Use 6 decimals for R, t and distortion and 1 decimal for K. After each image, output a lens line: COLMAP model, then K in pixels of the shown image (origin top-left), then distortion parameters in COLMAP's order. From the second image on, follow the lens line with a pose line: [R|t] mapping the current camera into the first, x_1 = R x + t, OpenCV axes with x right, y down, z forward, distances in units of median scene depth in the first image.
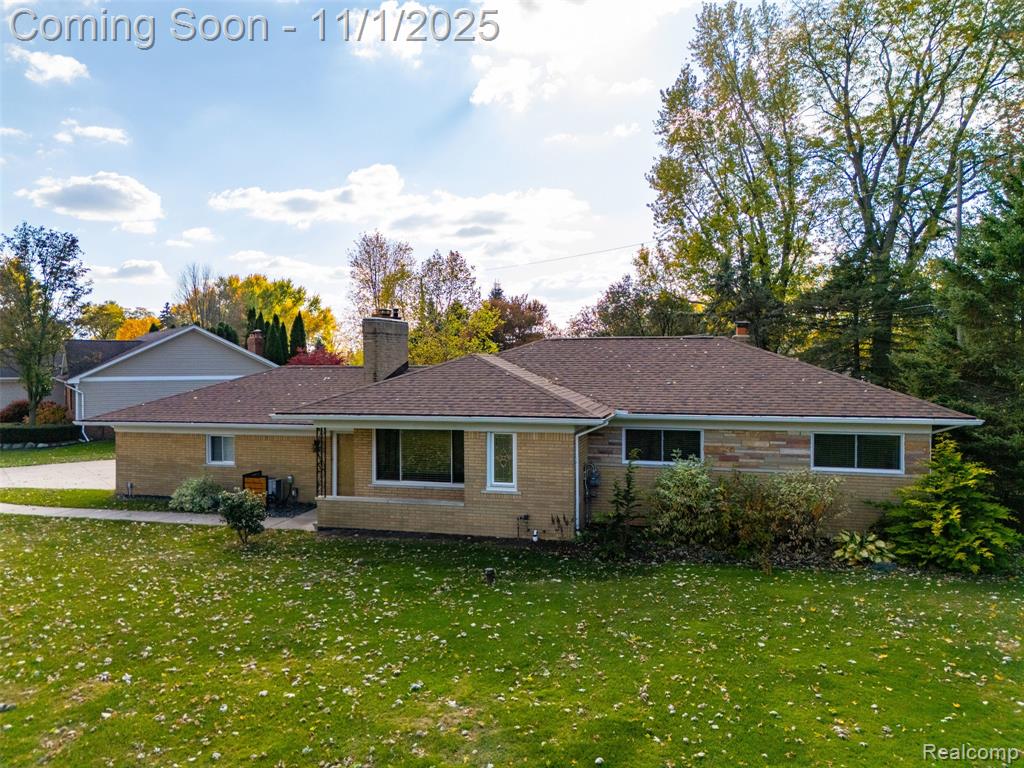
lens RADIAL K [[727.8, 0, 512.0], [0, 727.8, 384.0], [0, 0, 1]] dist [0.049294, 0.000514]
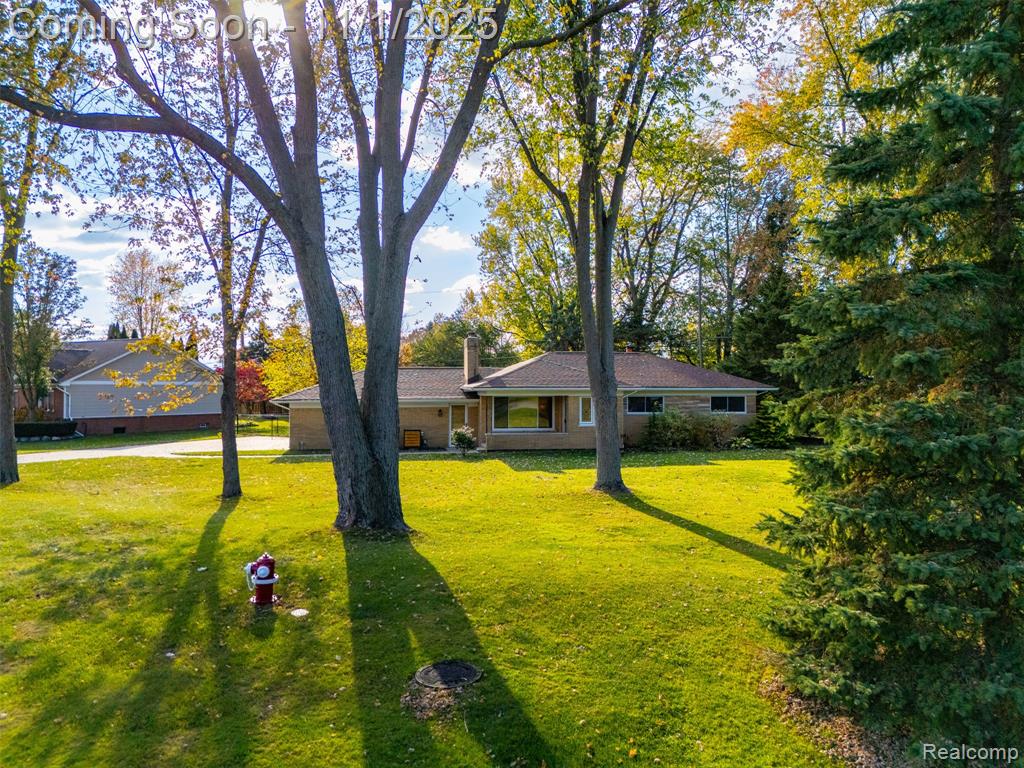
lens RADIAL K [[727.8, 0, 512.0], [0, 727.8, 384.0], [0, 0, 1]] dist [0.049294, 0.000514]
pose [[0.903799, 0.006416, 0.427909, -1.025934], [0.010751, 0.999232, -0.037689, 0.104490], [-0.427822, 0.038664, 0.903036, -0.684545]]
